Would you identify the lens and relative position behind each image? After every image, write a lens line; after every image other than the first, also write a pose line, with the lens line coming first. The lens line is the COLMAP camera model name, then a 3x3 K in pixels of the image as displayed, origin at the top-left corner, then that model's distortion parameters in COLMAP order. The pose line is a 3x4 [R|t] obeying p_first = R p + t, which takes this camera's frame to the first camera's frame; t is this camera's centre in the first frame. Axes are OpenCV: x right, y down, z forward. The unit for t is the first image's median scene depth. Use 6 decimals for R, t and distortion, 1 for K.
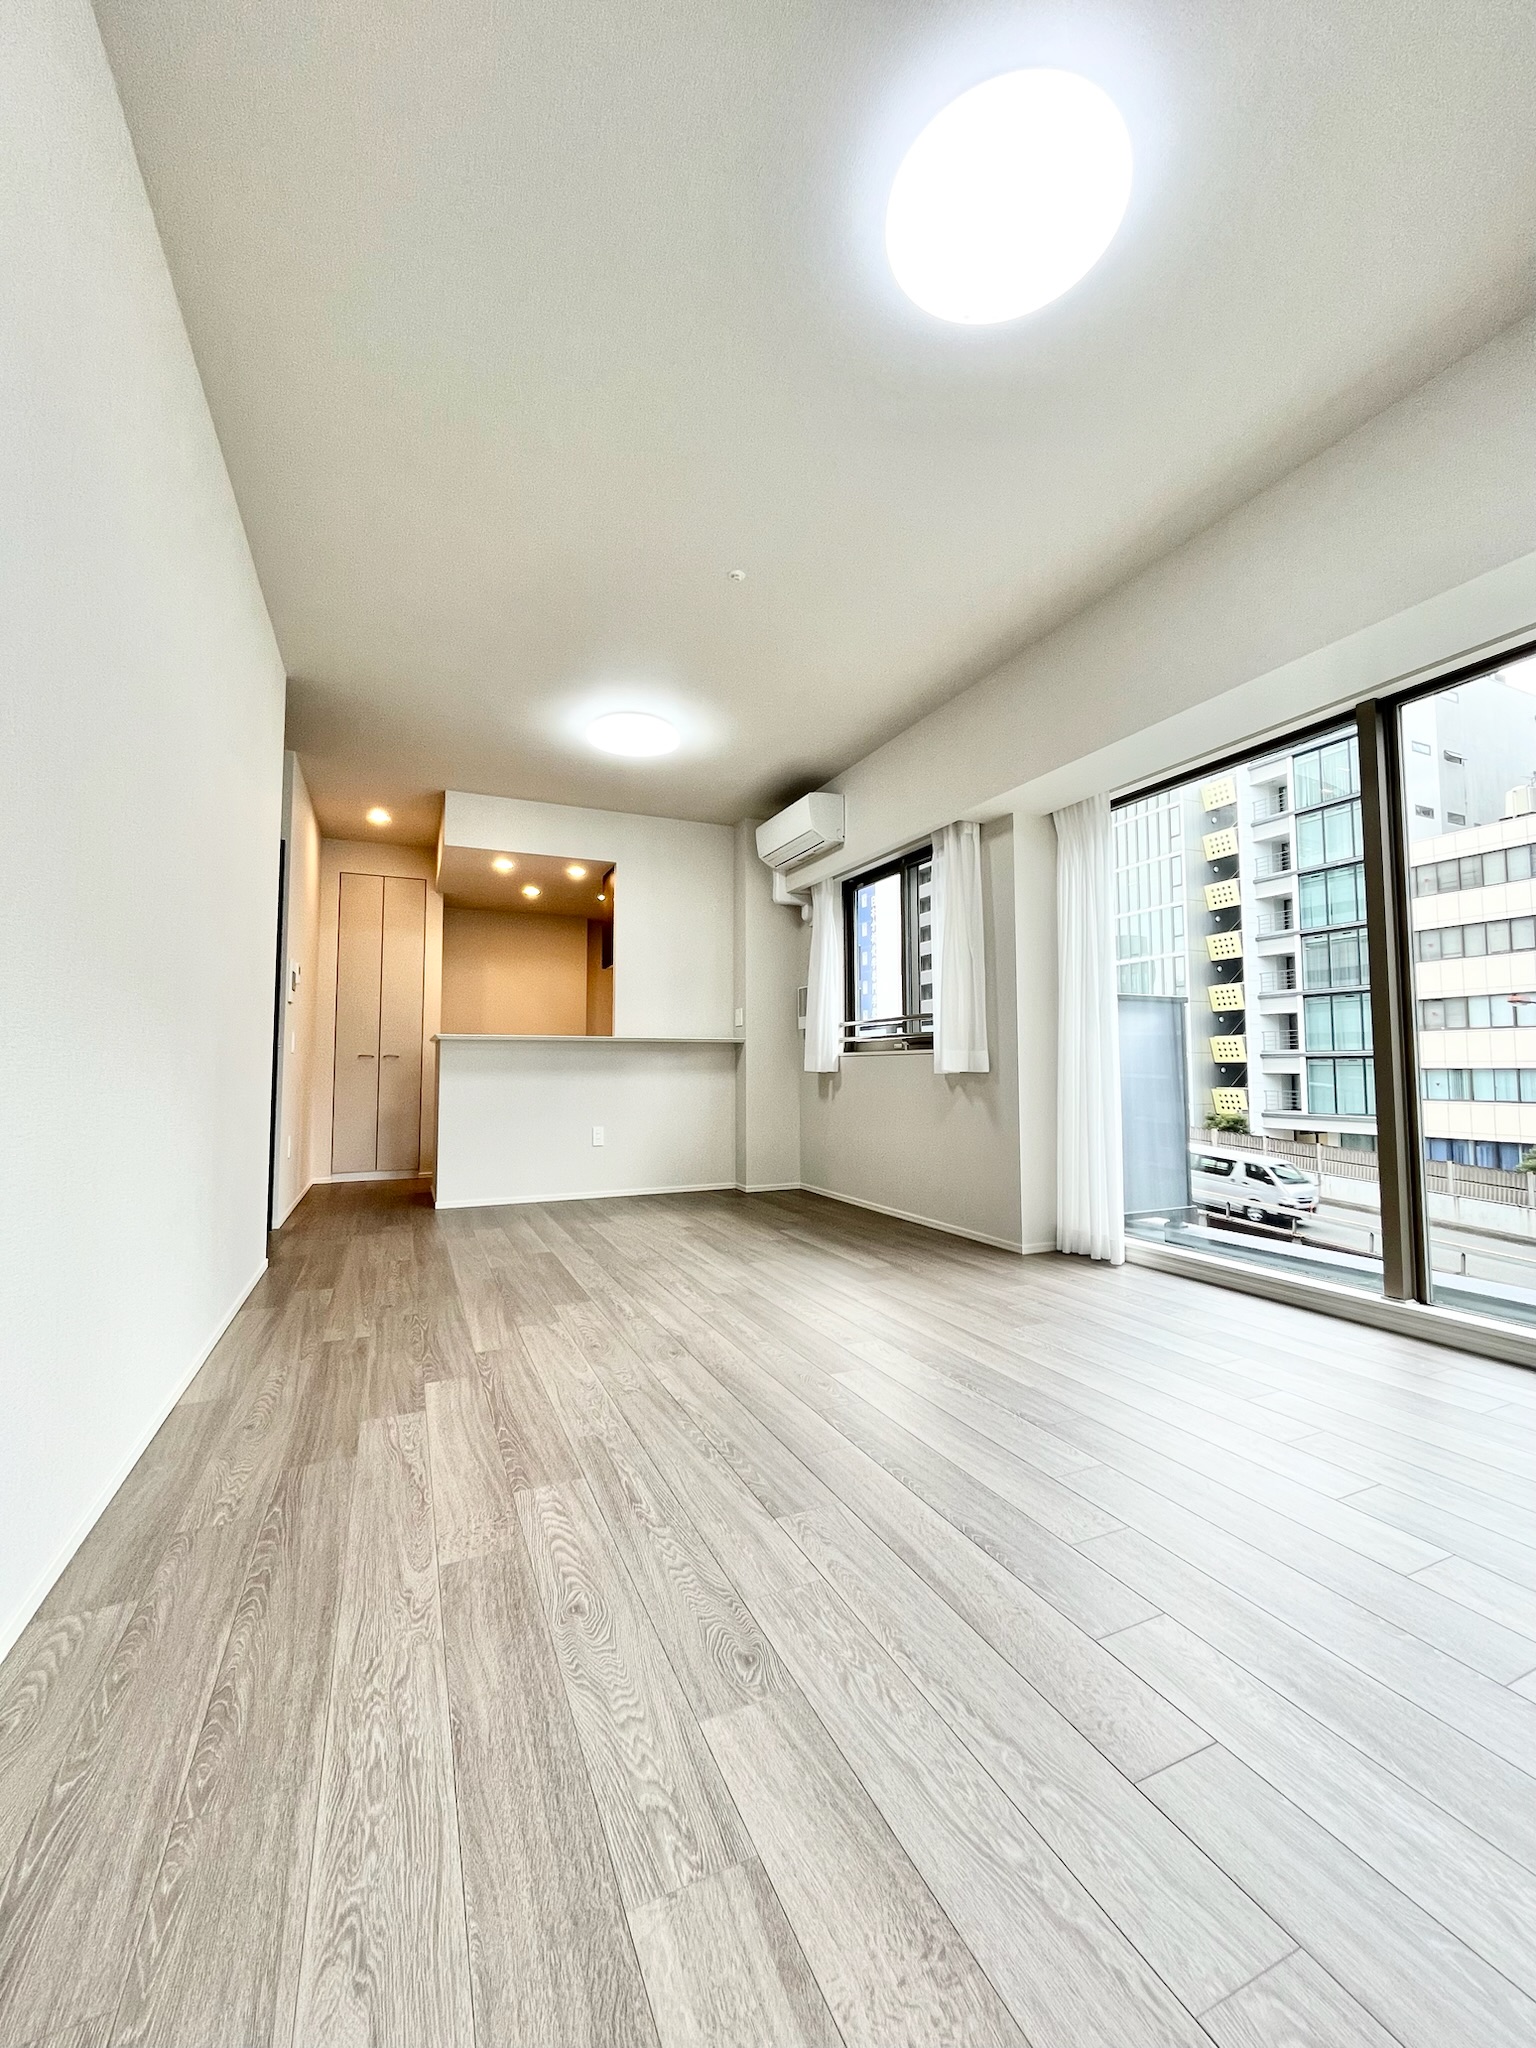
lens RADIAL K [[824.9, 0, 770.4], [0, 824.9, 1014.7], [0, 0, 1]] dist [0.001488, -0.000146]
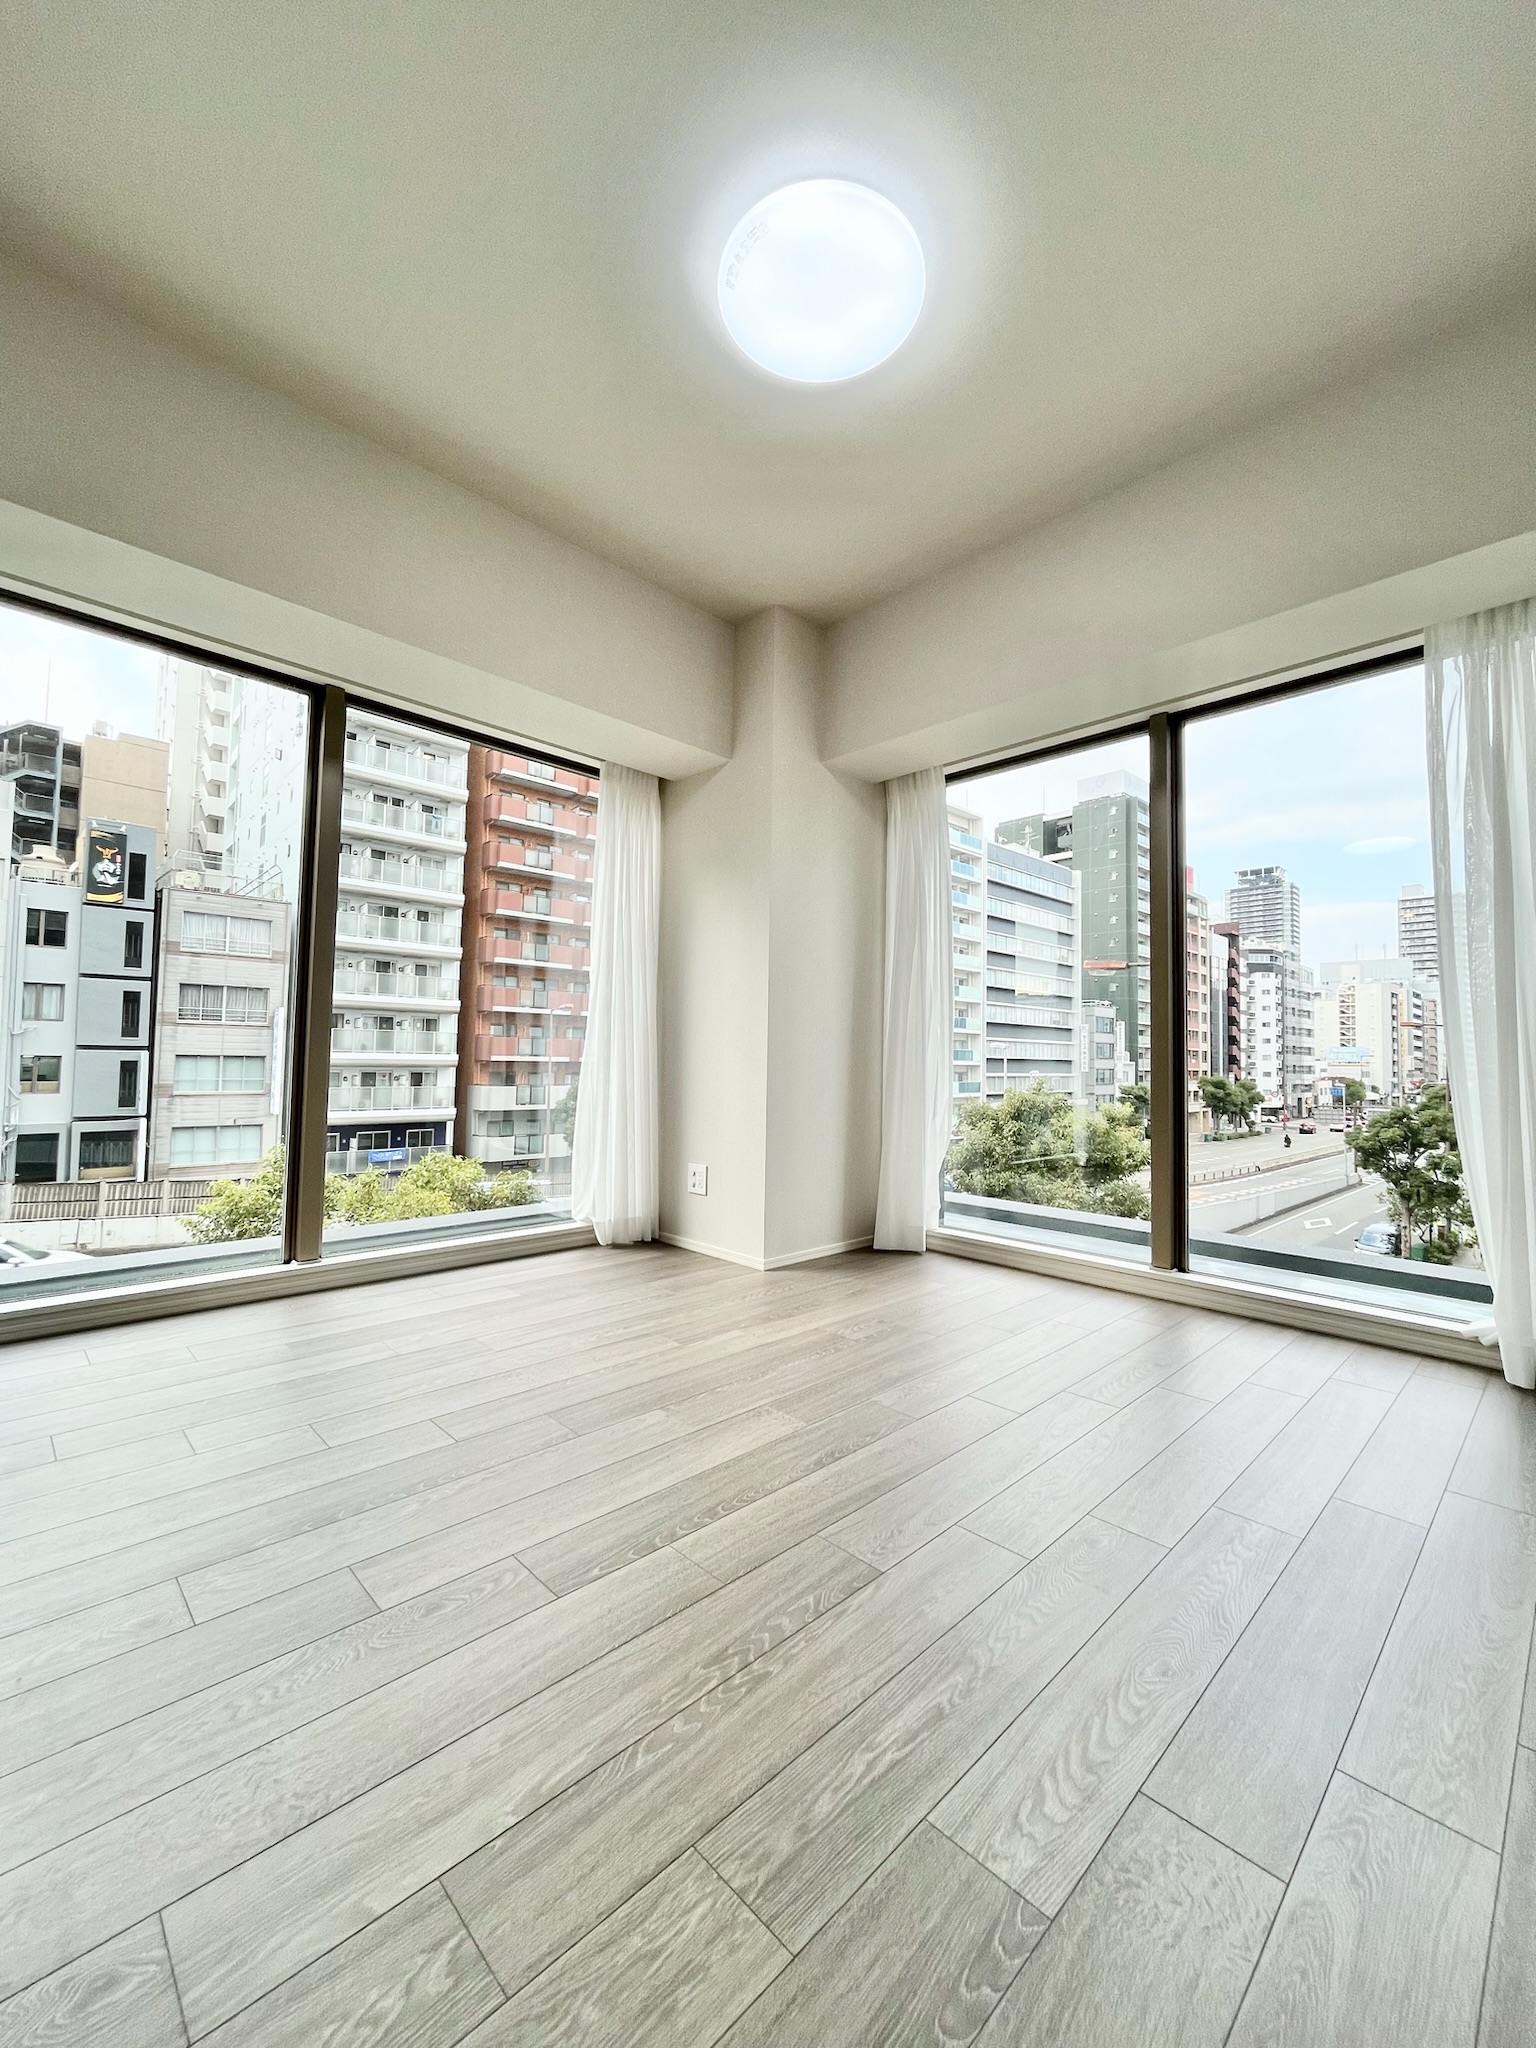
lens RADIAL K [[824.9, 0, 768.7], [0, 824.9, 1030.0], [0, 0, 1]] dist [0.001488, -0.000146]
pose [[-0.344746, 0.030168, 0.938211, -0.660383], [-0.079498, 0.994954, -0.061204, 0.102980], [-0.935324, -0.095685, -0.340608, 1.254410]]
